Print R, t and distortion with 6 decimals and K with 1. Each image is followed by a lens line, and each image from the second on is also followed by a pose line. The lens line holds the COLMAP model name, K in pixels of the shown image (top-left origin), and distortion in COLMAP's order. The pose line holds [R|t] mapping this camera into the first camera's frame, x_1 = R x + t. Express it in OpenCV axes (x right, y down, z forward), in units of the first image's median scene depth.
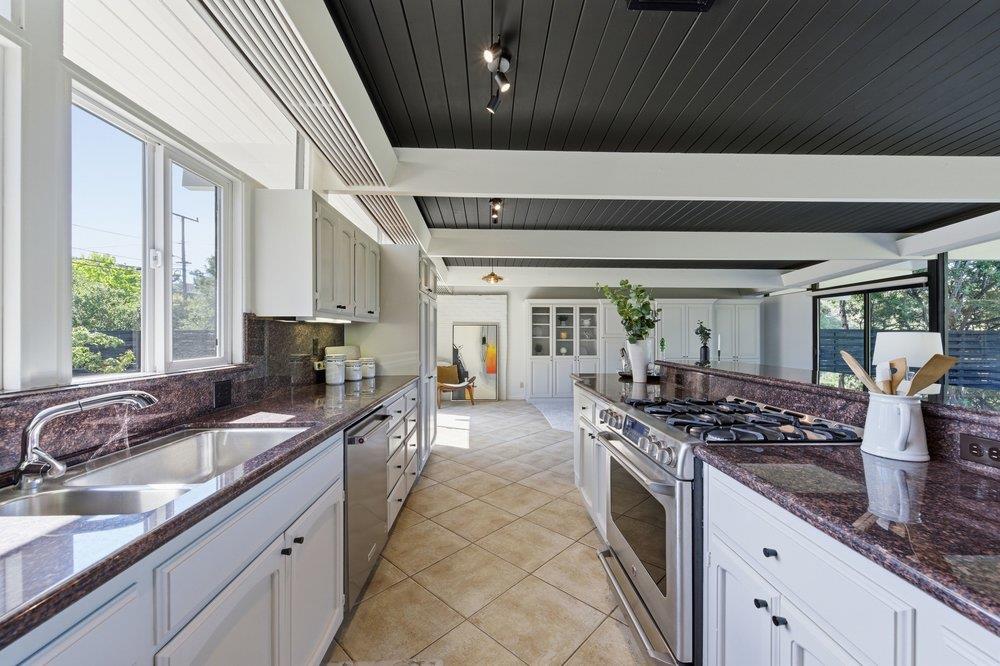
lens RADIAL K [[390.3, 0, 504.2], [0, 390.3, 333.8], [0, 0, 1]] dist [0.008158, -0.002442]
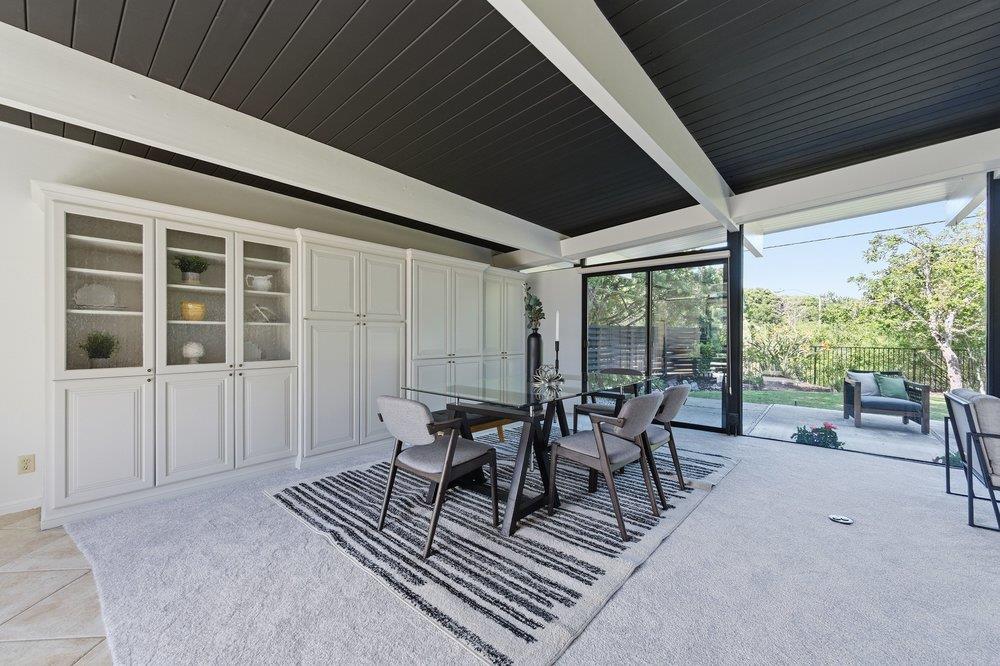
lens RADIAL K [[390.3, 0, 496.5], [0, 390.3, 335.6], [0, 0, 1]] dist [0.008158, -0.002442]
pose [[0.688582, -0.001027, 0.725158, 0.082969], [-0.006021, 0.999956, 0.007134, 0.024448], [-0.725133, -0.009279, 0.688546, 0.550618]]
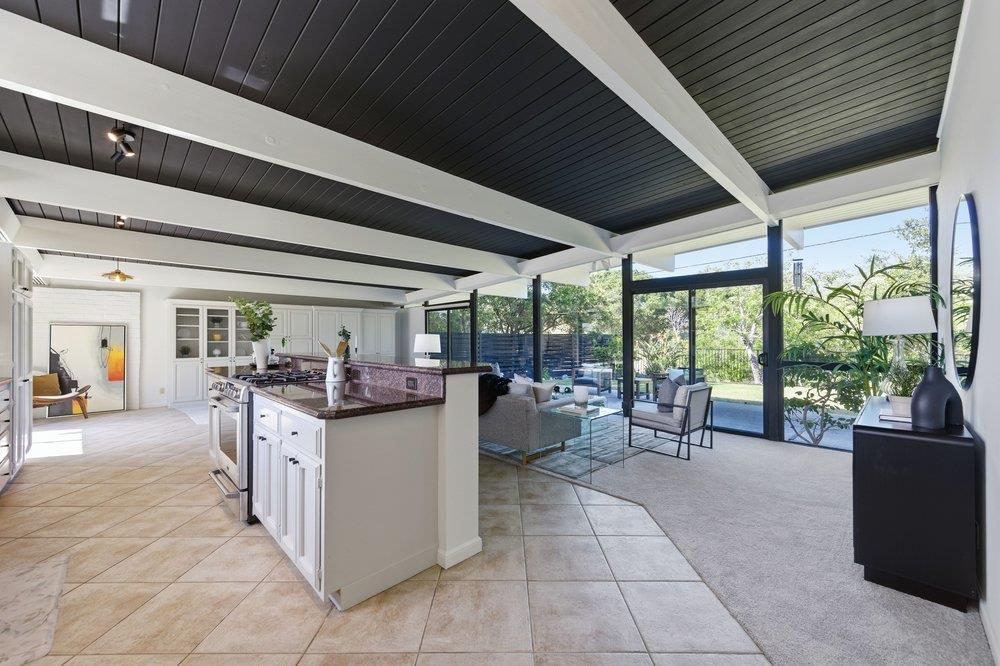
lens RADIAL K [[390.3, 0, 498.9], [0, 390.3, 335.6], [0, 0, 1]] dist [0.008158, -0.002442]
pose [[0.738734, 0.000813, 0.673997, 0.008877], [0.000385, 0.999999, -0.001629, 0.002067], [-0.673997, 0.001463, 0.738733, -0.250331]]
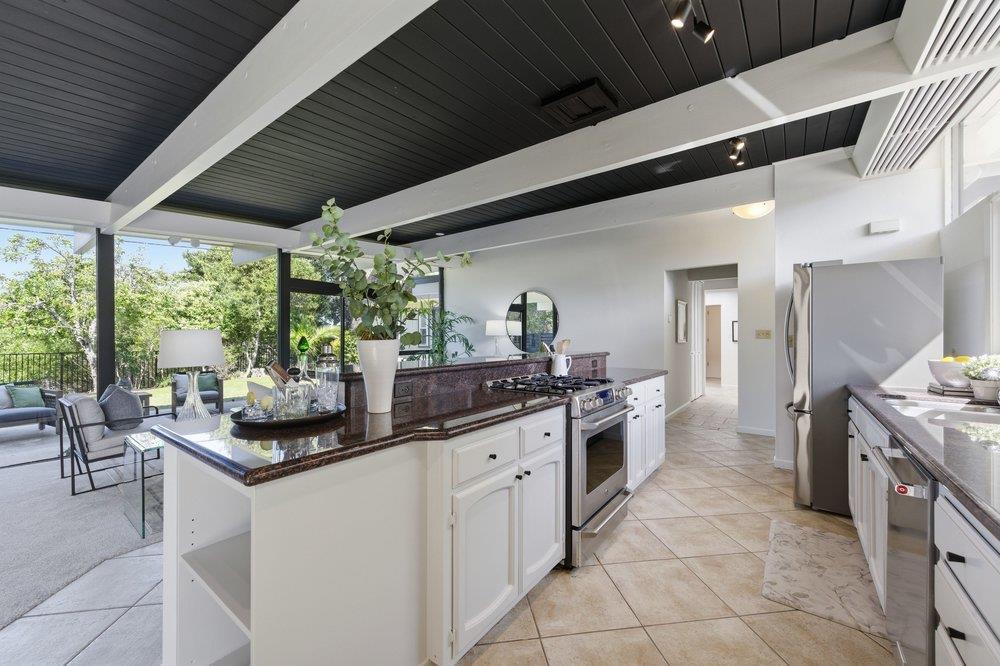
lens RADIAL K [[390.3, 0, 501.2], [0, 390.3, 332.9], [0, 0, 1]] dist [0.008158, -0.002442]
pose [[-0.775802, 0.004469, 0.630960, -0.064113], [0.000682, 0.999980, -0.006244, 0.002770], [-0.630975, -0.004414, -0.775790, 0.527304]]
